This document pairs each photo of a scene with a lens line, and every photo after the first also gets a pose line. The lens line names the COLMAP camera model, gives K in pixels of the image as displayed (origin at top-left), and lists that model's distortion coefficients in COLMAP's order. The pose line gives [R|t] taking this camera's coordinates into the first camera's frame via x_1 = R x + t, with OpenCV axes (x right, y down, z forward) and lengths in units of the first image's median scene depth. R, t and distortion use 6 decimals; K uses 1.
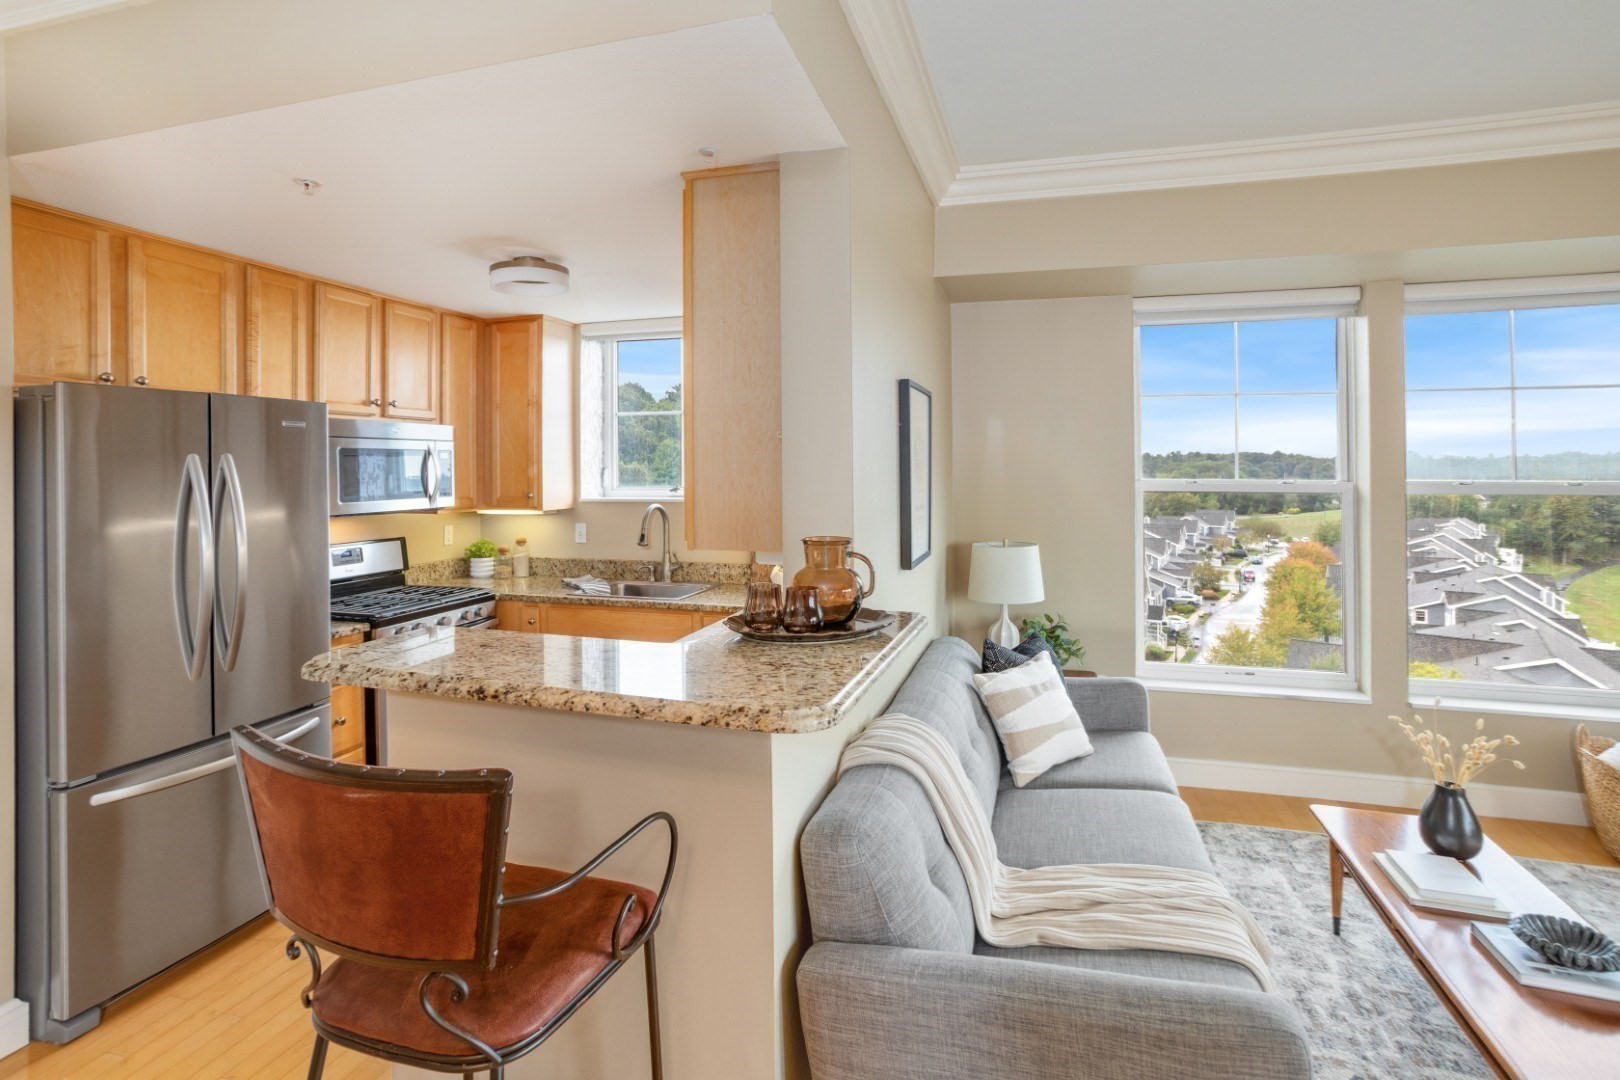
lens RADIAL K [[797.7, 0, 813.8], [0, 797.7, 466.4], [0, 0, 1]] dist [-0.039512, 0.023403]
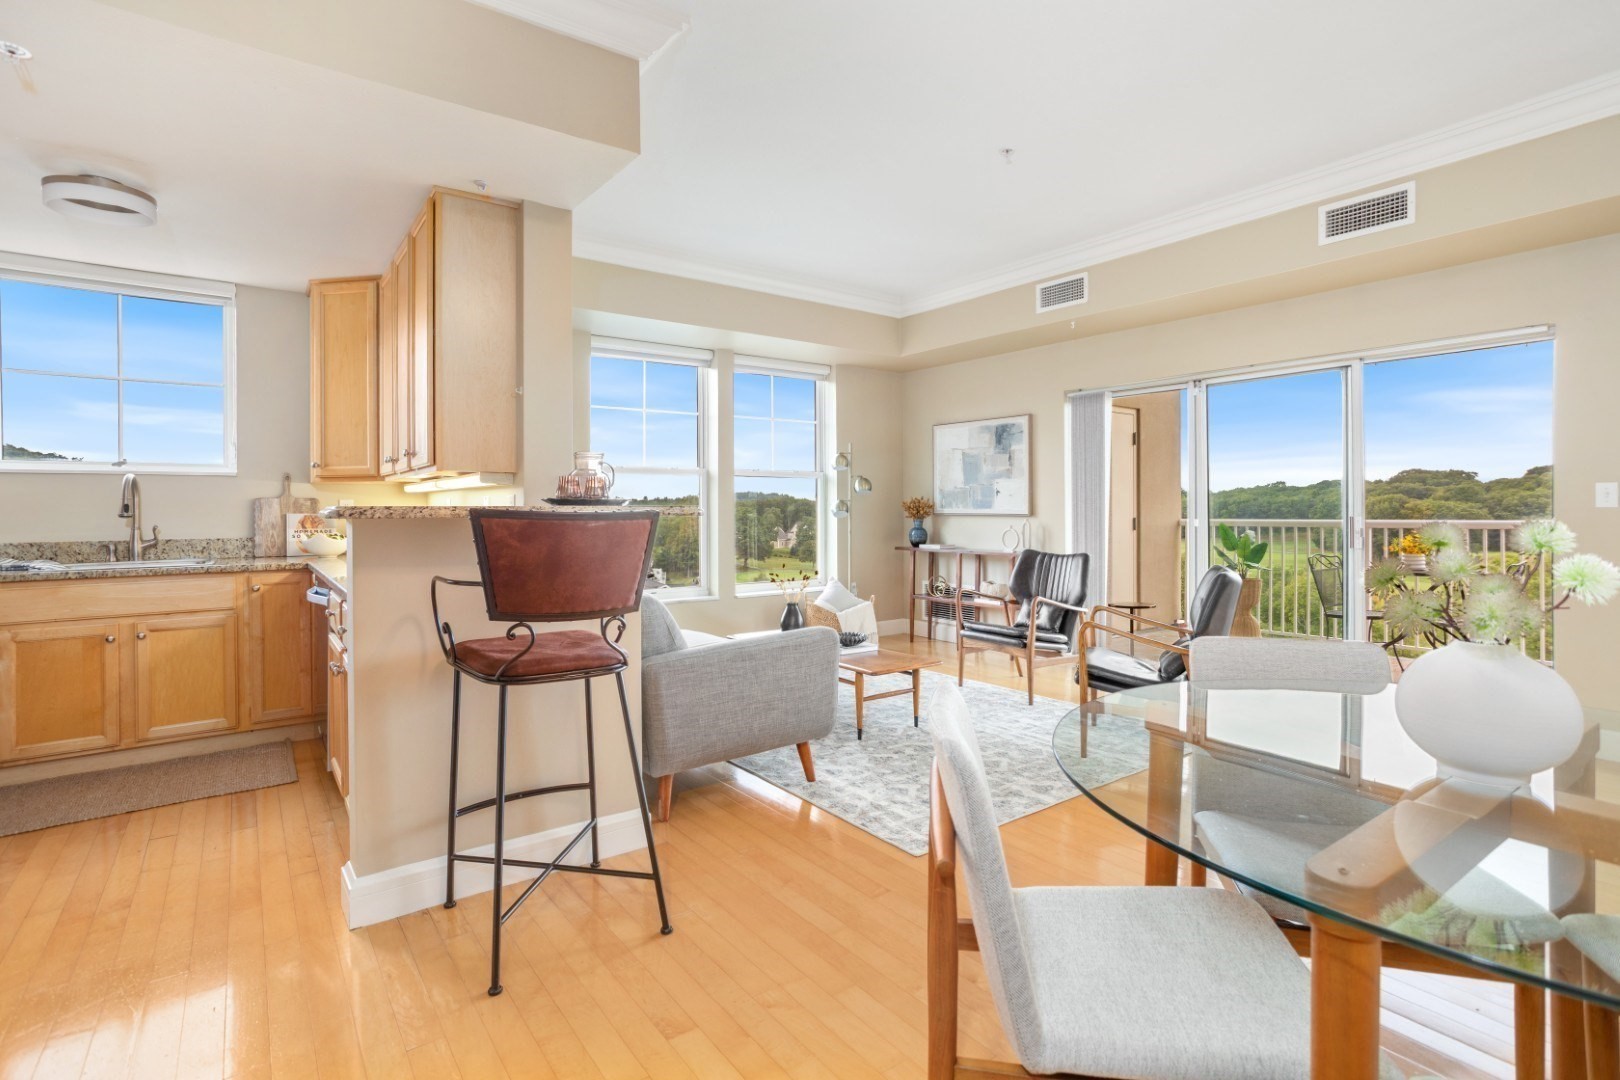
lens RADIAL K [[789.2, 0, 812.2], [0, 789.2, 509.3], [0, 0, 1]] dist [-0.050215, 0.033143]
pose [[0.604071, -0.003525, 0.796922, -0.459352], [0.003552, 0.999992, 0.001730, 0.094881], [-0.796922, 0.001786, 0.604079, -0.160171]]
